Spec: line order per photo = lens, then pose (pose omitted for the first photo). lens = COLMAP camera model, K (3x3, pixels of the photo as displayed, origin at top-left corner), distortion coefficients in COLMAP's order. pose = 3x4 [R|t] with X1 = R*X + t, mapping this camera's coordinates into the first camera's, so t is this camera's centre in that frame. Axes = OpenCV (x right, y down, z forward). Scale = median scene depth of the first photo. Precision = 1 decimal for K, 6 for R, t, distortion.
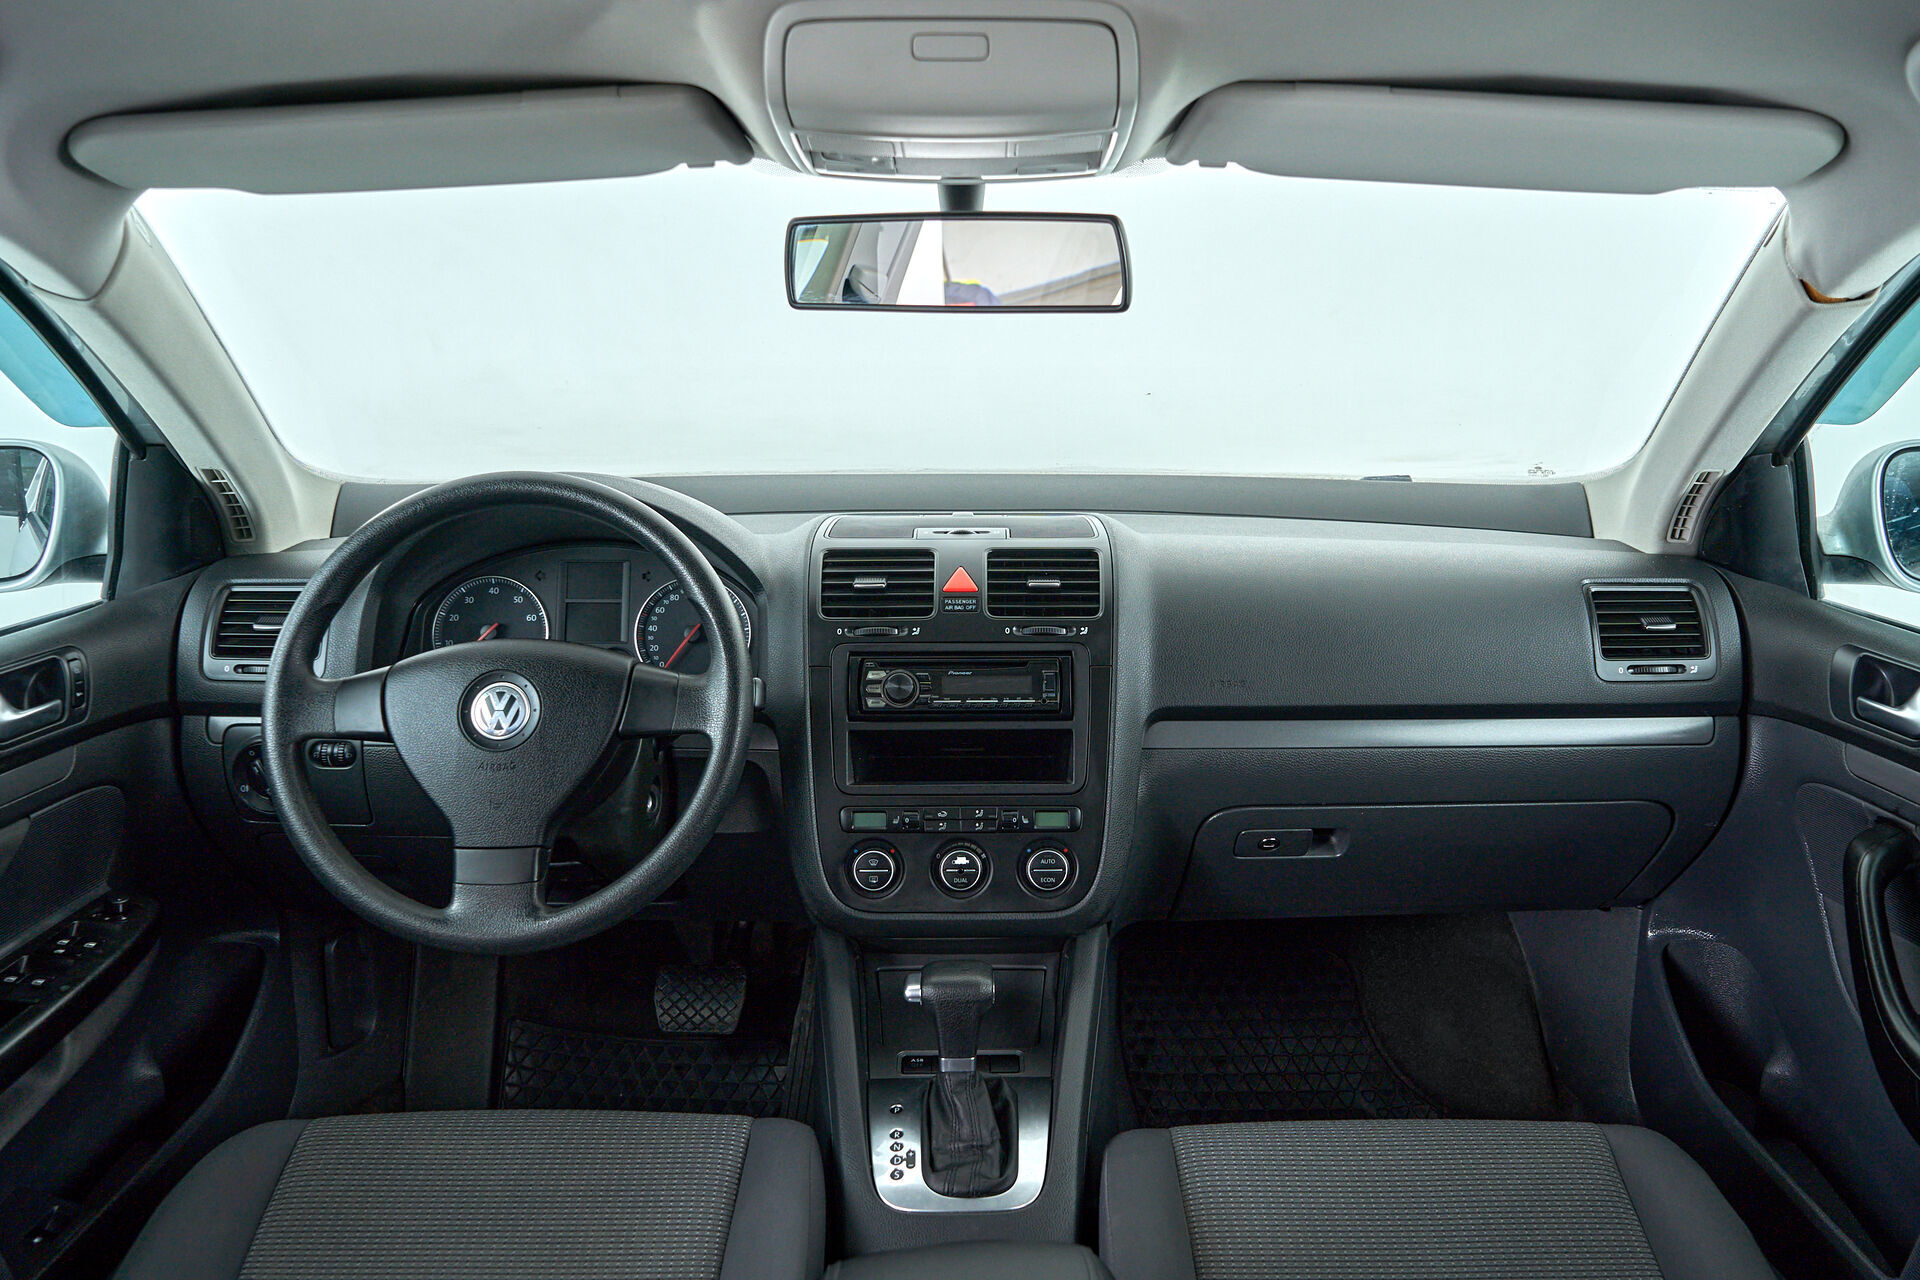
lens RADIAL K [[1539.0, 0, 959.6], [0, 1539.0, 644.9], [0, 0, 1]] dist [0.001209, 0.010868]
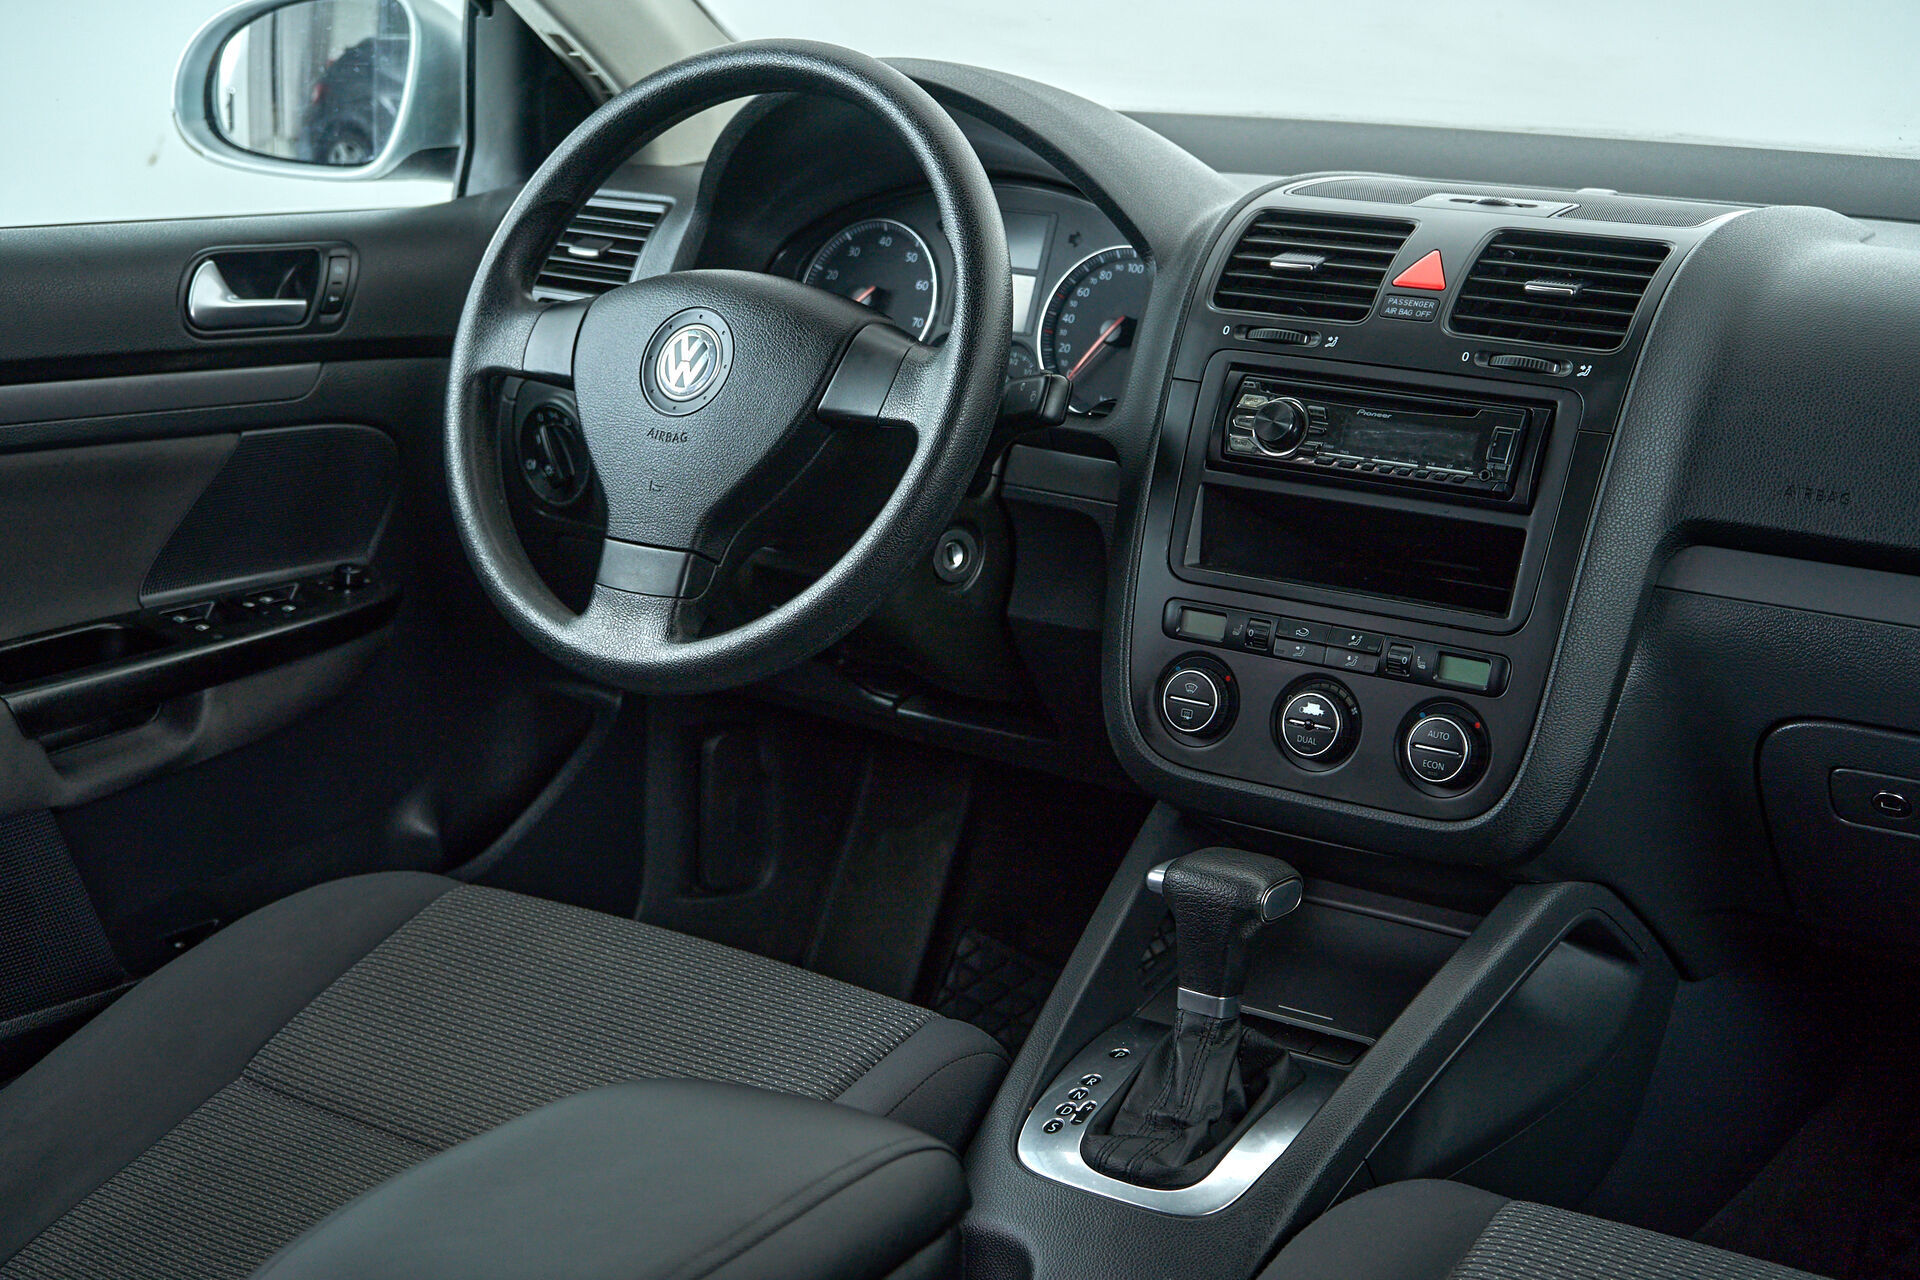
lens RADIAL K [[2942.6, 0, 960.0], [0, 2942.6, 638.2], [0, 0, 1]] dist [-0.023121, 0.000000]
pose [[0.816727, 0.159852, -0.554441, 0.531987], [-0.150738, 0.986602, 0.062402, 0.058180], [0.556988, 0.032610, 0.829880, -0.068295]]
